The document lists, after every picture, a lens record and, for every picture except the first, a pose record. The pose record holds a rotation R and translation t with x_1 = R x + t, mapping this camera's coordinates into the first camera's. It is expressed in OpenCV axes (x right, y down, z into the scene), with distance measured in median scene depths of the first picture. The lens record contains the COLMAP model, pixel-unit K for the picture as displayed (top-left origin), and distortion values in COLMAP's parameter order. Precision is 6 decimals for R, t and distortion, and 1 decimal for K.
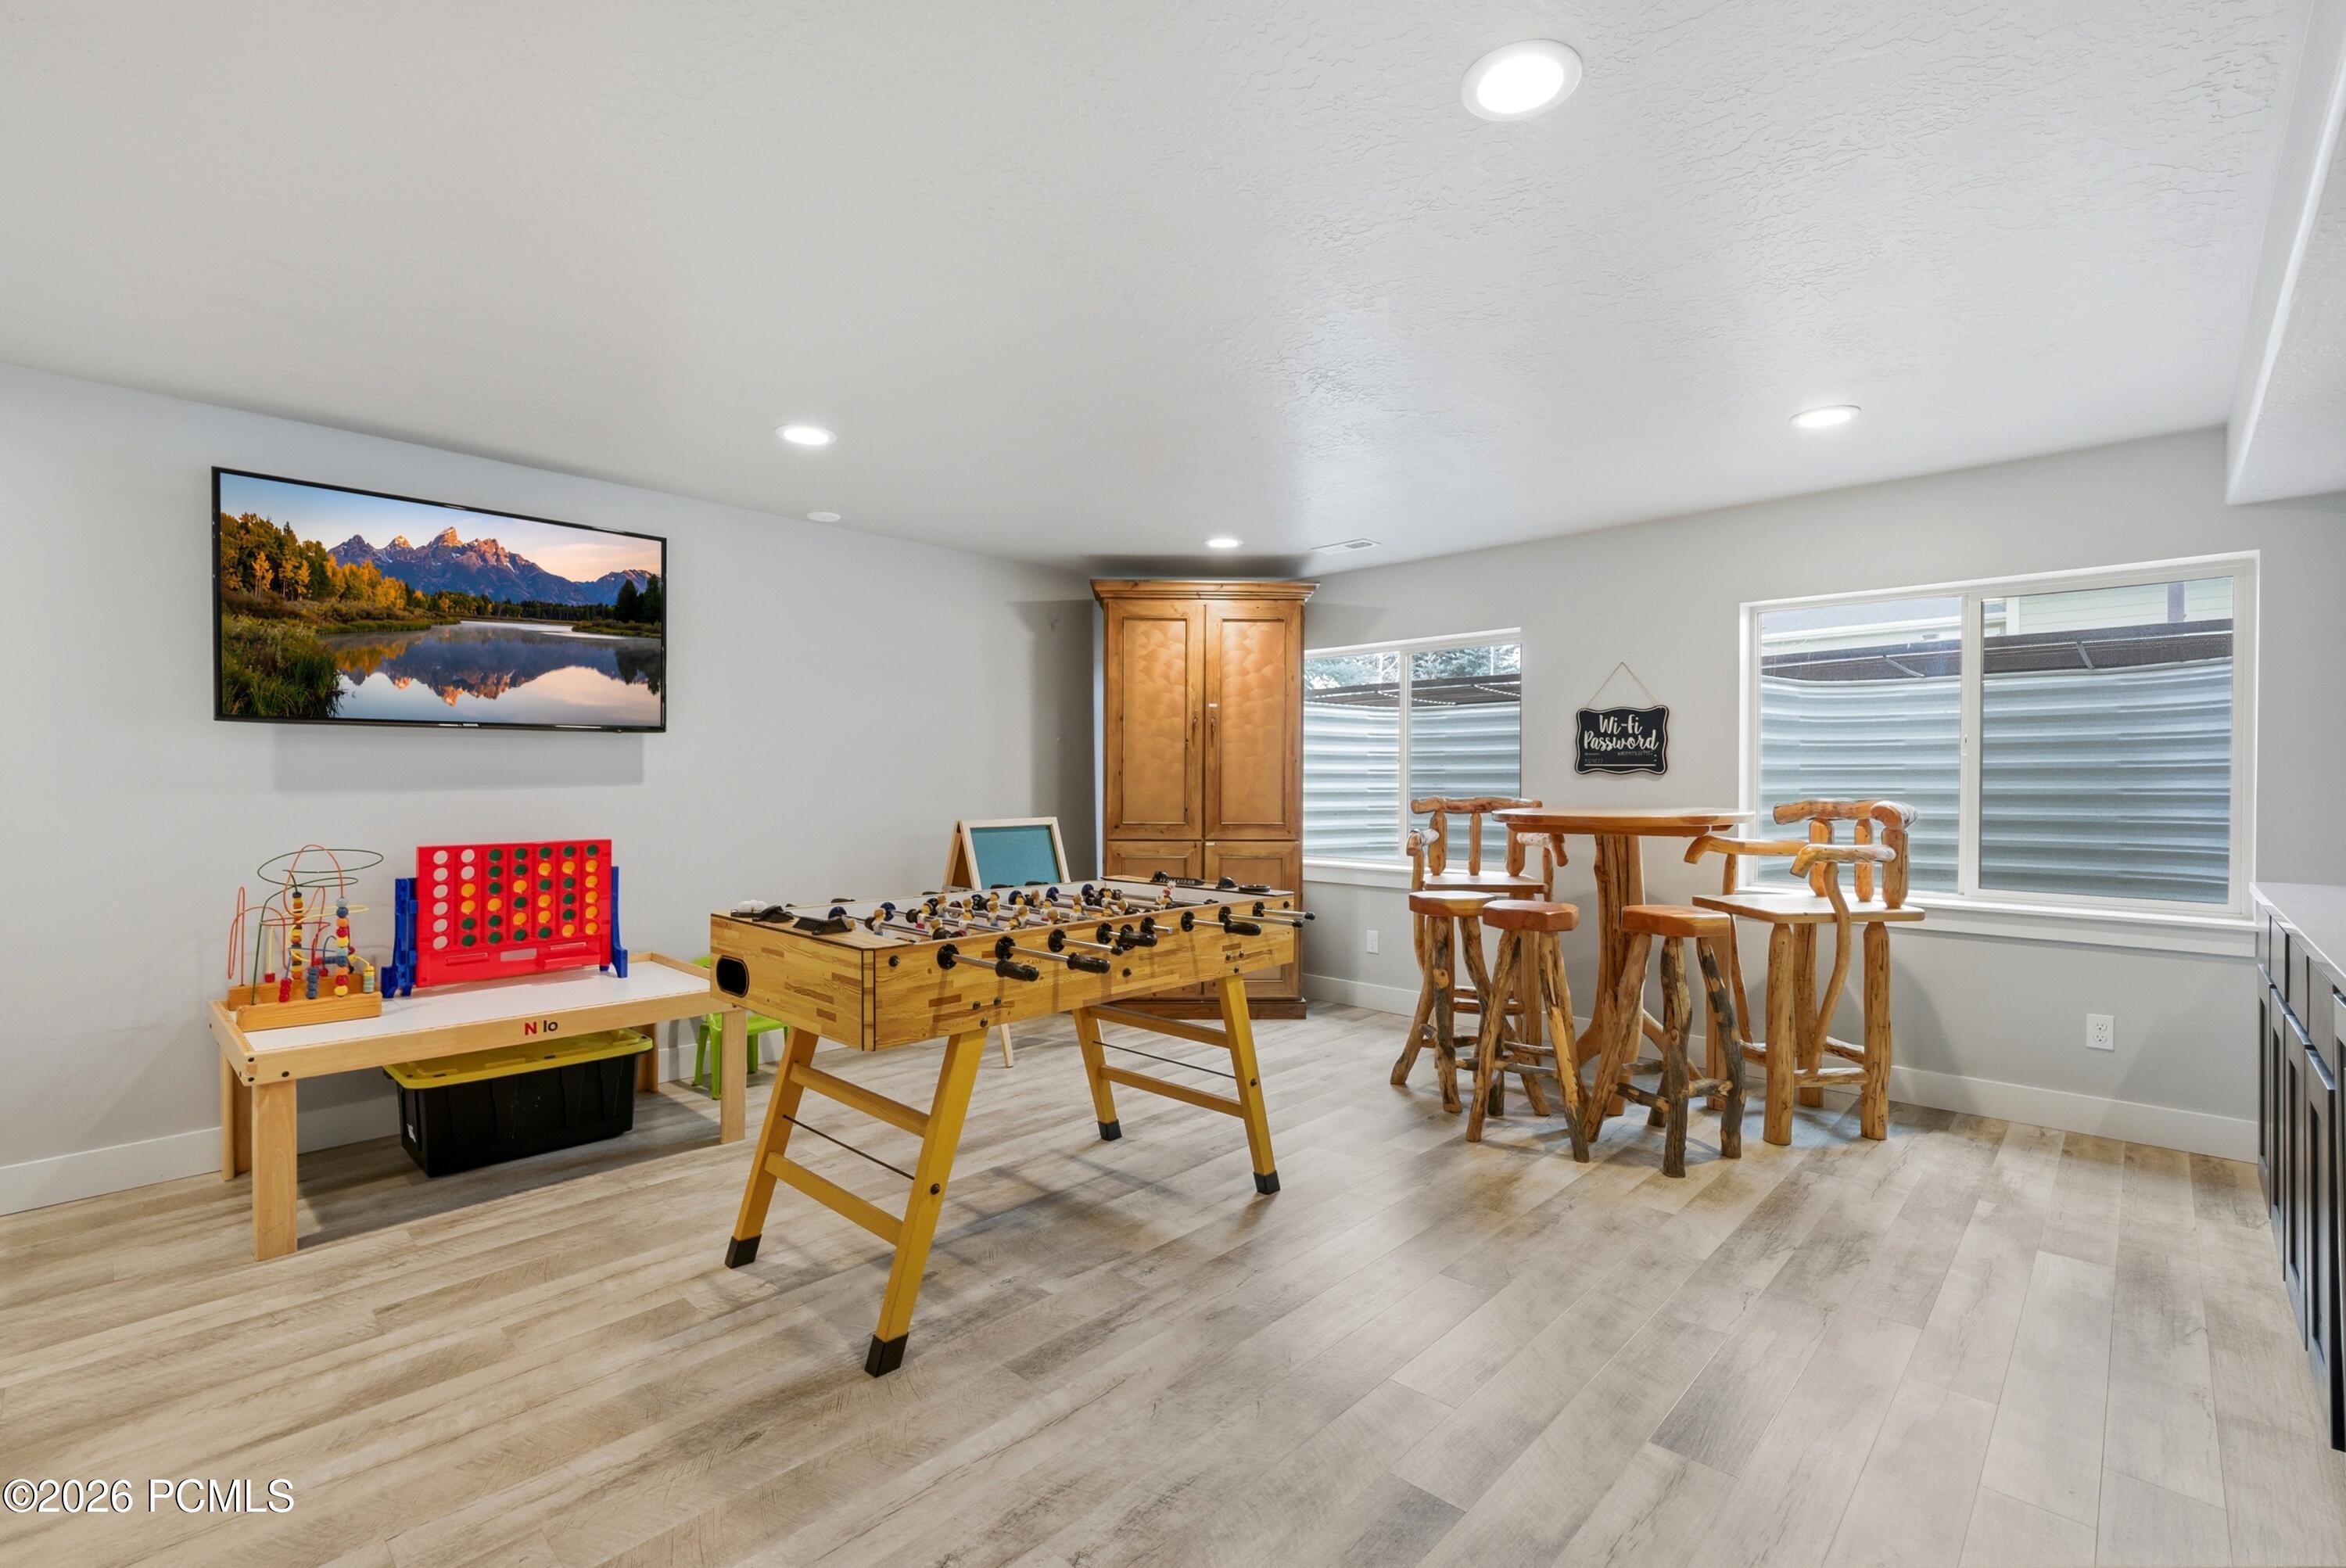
lens RADIAL K [[1043.6, 0, 1174.6], [0, 1043.6, 784.2], [0, 0, 1]] dist [-0.000409, 0.000017]
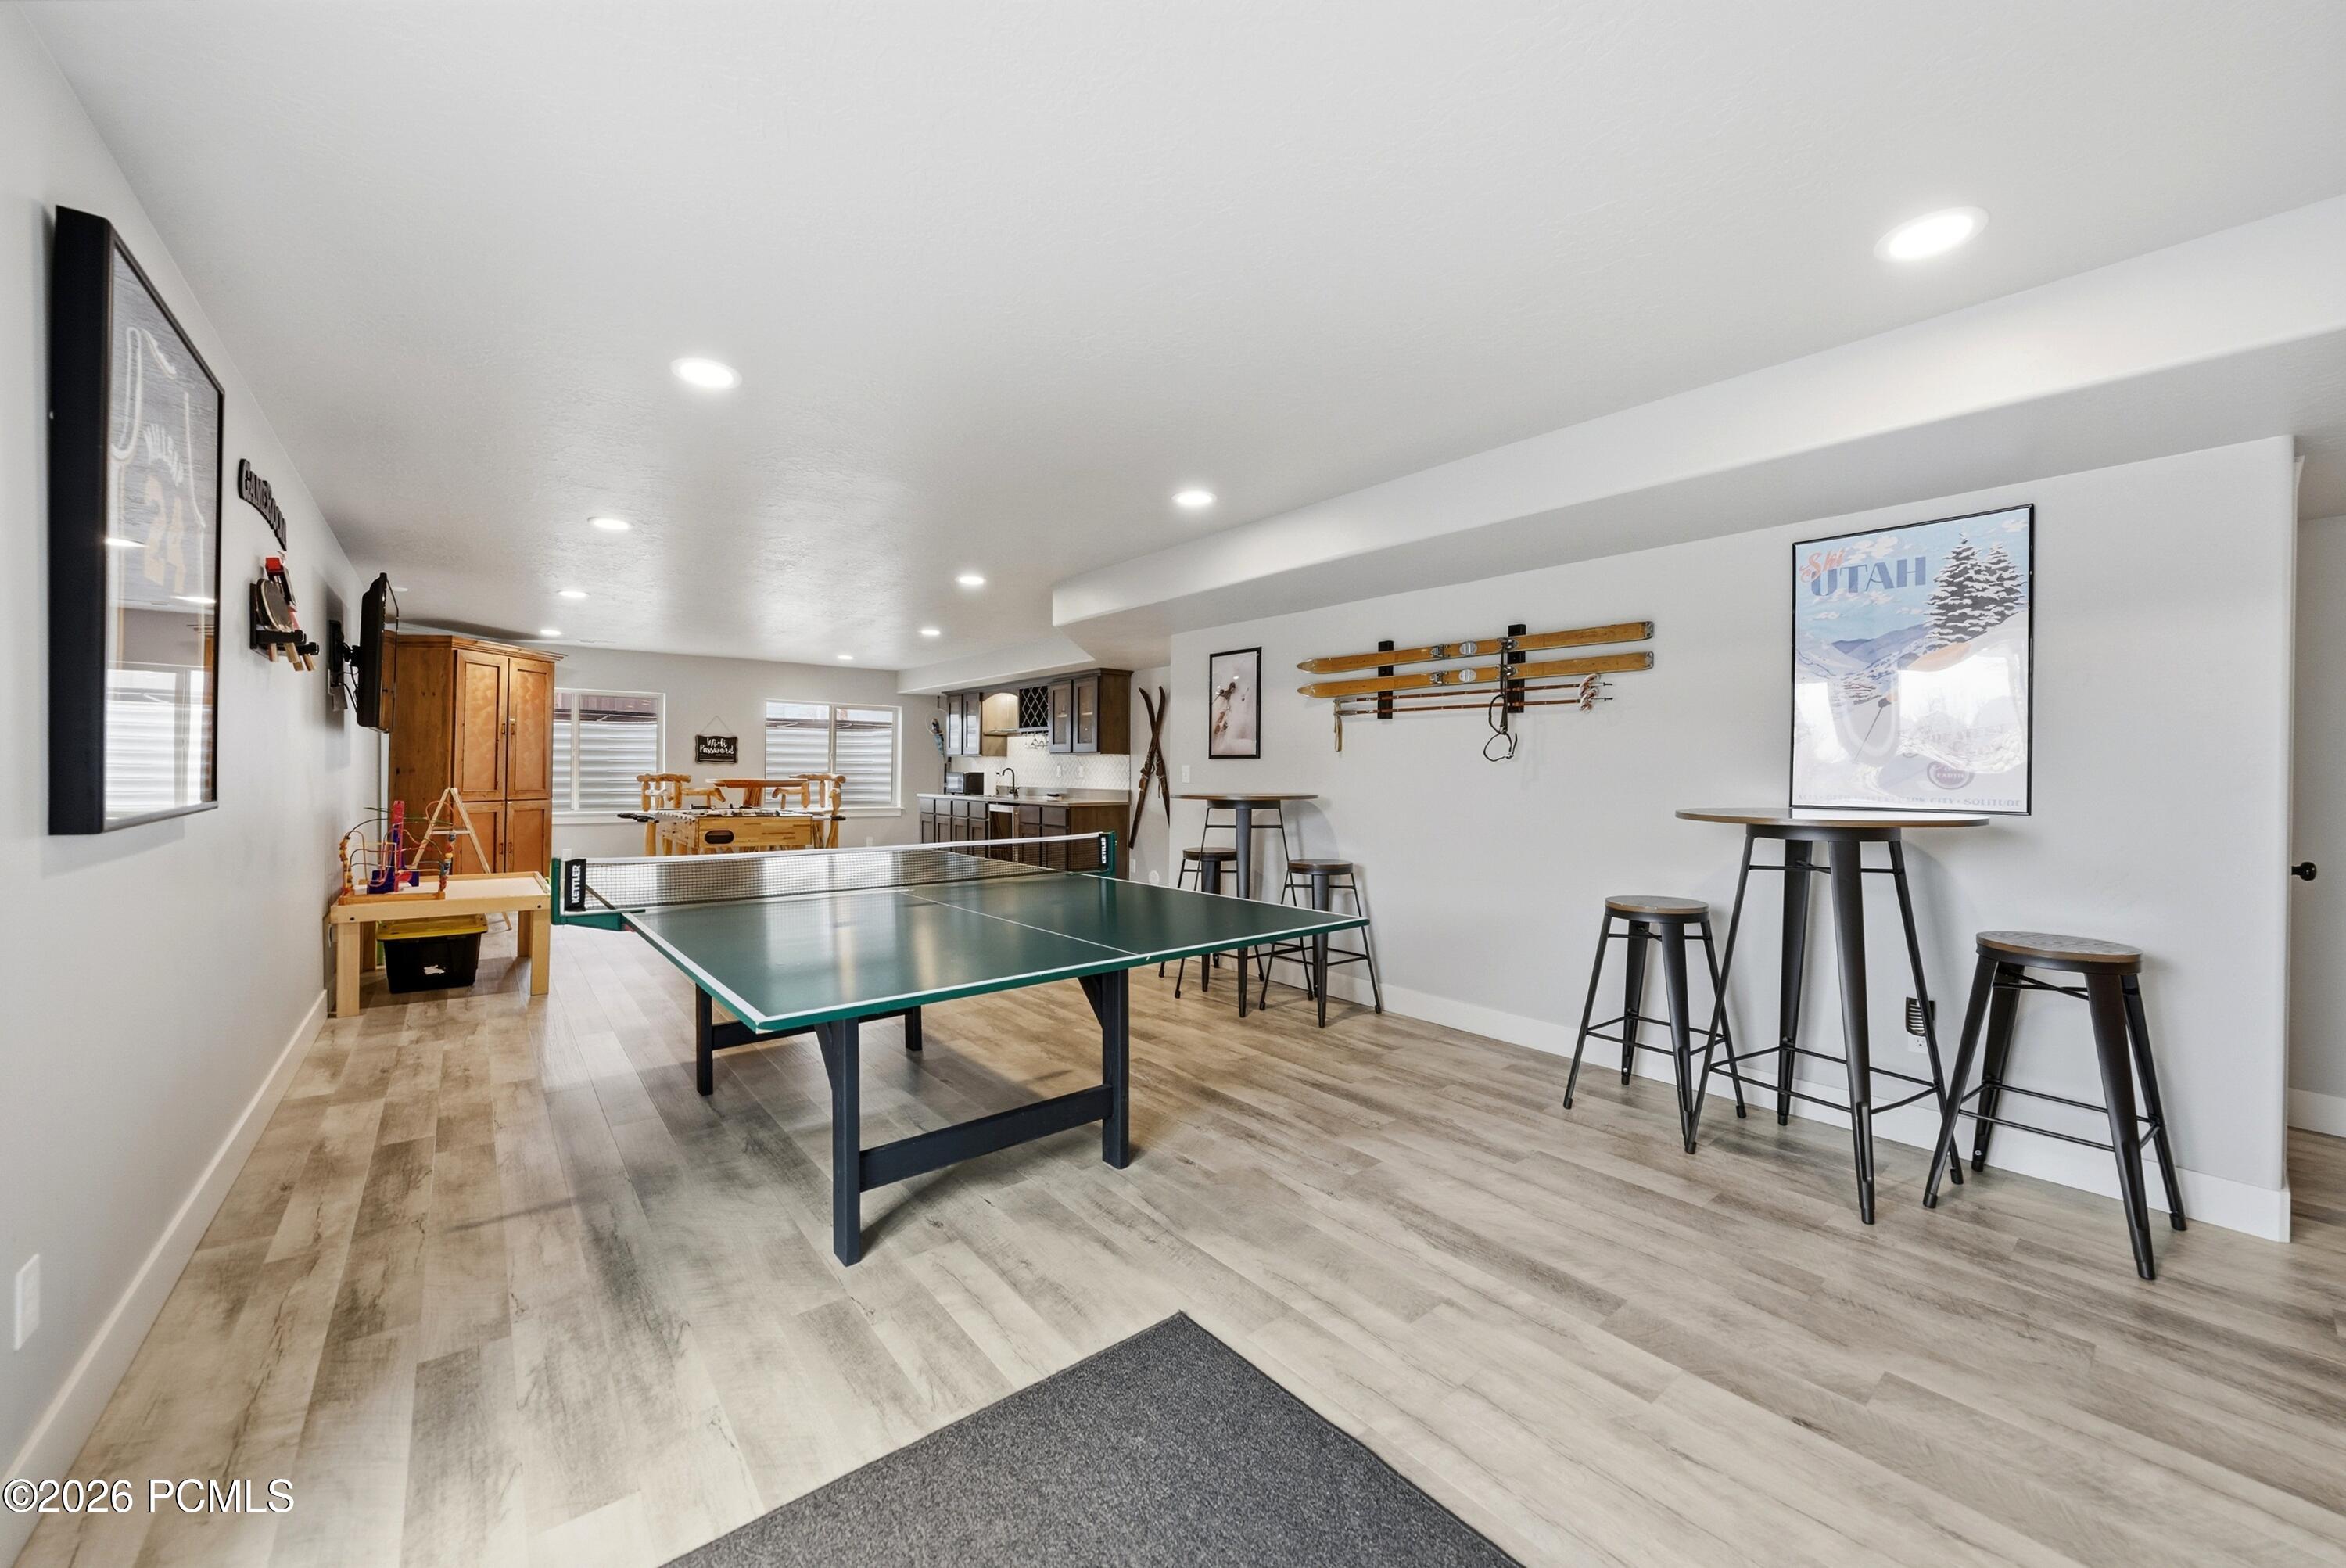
lens RADIAL K [[883.4, 0, 1174.8], [0, 883.4, 773.7], [0, 0, 1]] dist [0.000024, 0.000001]
pose [[0.136815, -0.002981, 0.990592, -1.388330], [-0.000277, 0.999995, 0.003048, 0.006670], [-0.990597, -0.000691, 0.136814, -0.294295]]
